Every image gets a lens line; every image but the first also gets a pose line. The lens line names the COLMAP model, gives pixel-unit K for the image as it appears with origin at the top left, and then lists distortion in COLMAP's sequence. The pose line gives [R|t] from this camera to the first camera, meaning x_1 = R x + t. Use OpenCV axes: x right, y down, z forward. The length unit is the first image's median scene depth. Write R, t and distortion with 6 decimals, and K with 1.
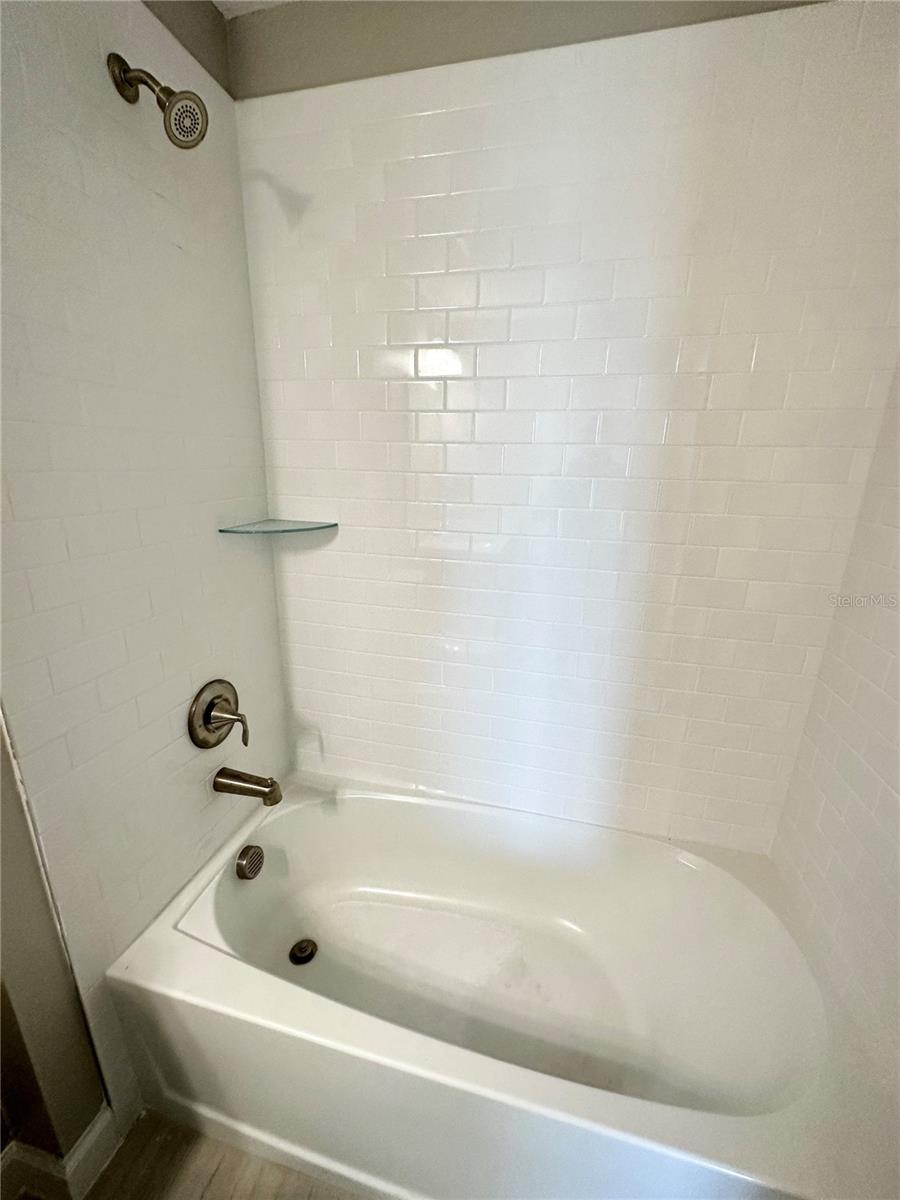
lens RADIAL K [[478.9, 0, 449.7], [0, 478.9, 598.4], [0, 0, 1]] dist [-0.000422, -0.000464]
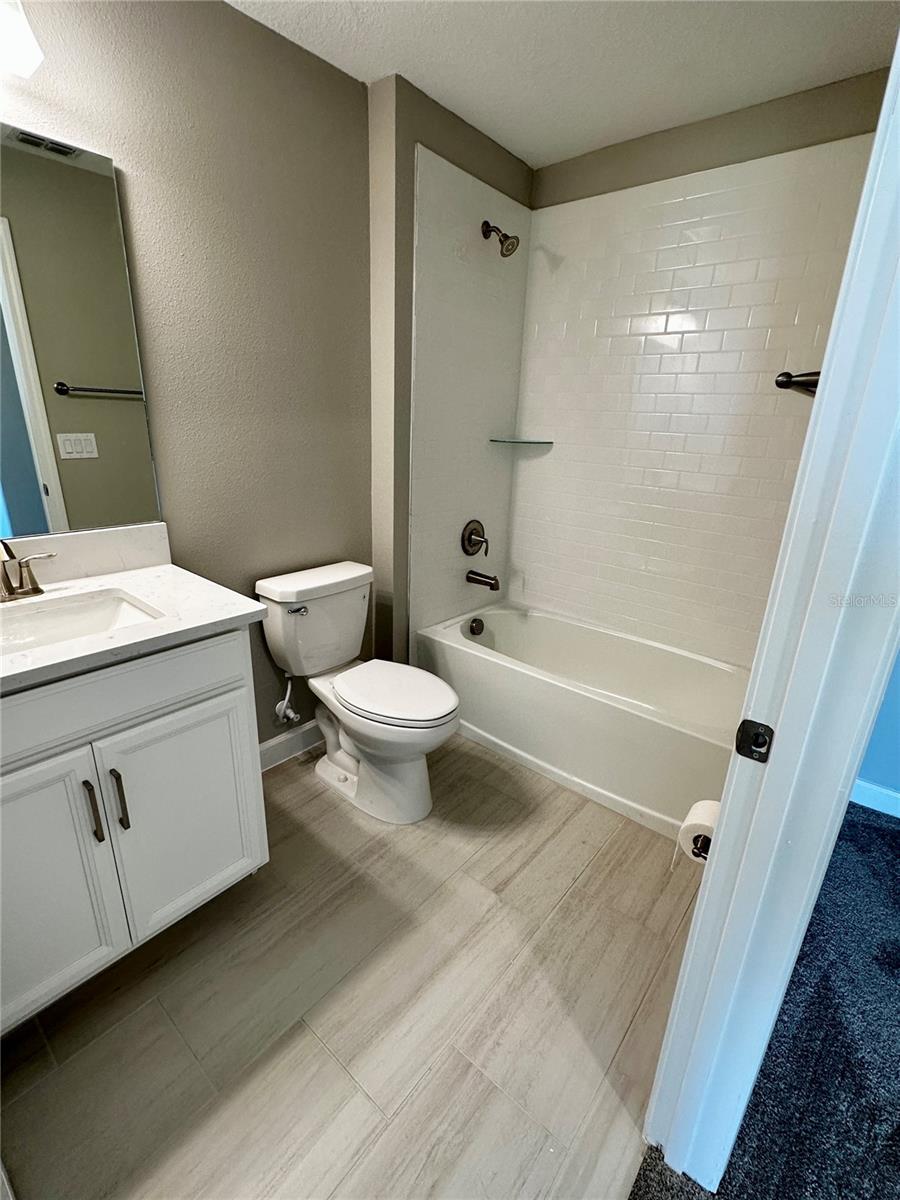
lens RADIAL K [[538.3, 0, 453.0], [0, 538.3, 606.9], [0, 0, 1]] dist [0.000195, 0.000003]
pose [[0.895458, 0.165816, -0.413109, 0.365776], [-0.143746, 0.986027, 0.084191, 0.341845], [0.421297, -0.016007, 0.906781, -0.975993]]
